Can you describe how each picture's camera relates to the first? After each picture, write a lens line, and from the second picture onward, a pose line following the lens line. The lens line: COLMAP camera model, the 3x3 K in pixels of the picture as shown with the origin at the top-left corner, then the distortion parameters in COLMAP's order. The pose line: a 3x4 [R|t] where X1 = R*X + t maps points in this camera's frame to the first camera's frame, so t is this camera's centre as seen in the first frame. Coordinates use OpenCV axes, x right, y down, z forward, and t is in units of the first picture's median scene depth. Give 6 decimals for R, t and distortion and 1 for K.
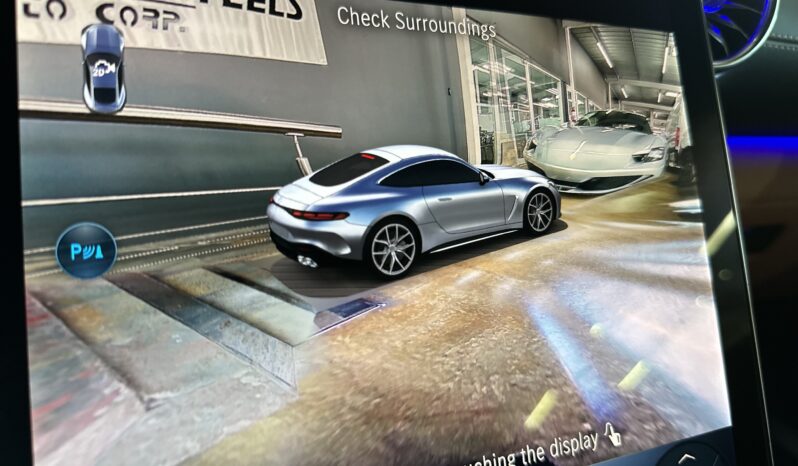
lens RADIAL K [[537.0, 0, 398.3], [0, 537.0, 245.9], [0, 0, 1]] dist [0.046534, -0.057070]
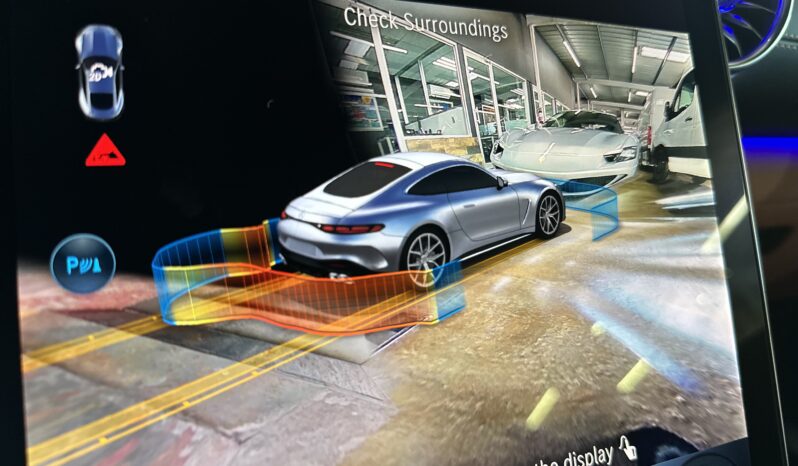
lens RADIAL K [[634.2, 0, 399.1], [0, 634.2, 265.8], [0, 0, 1]] dist [0.063239, 0.009766]
pose [[0.975530, -0.068061, 0.209069, -0.289065], [0.070116, 0.997536, -0.002426, 0.015815], [-0.208389, 0.017025, 0.977898, -0.096486]]
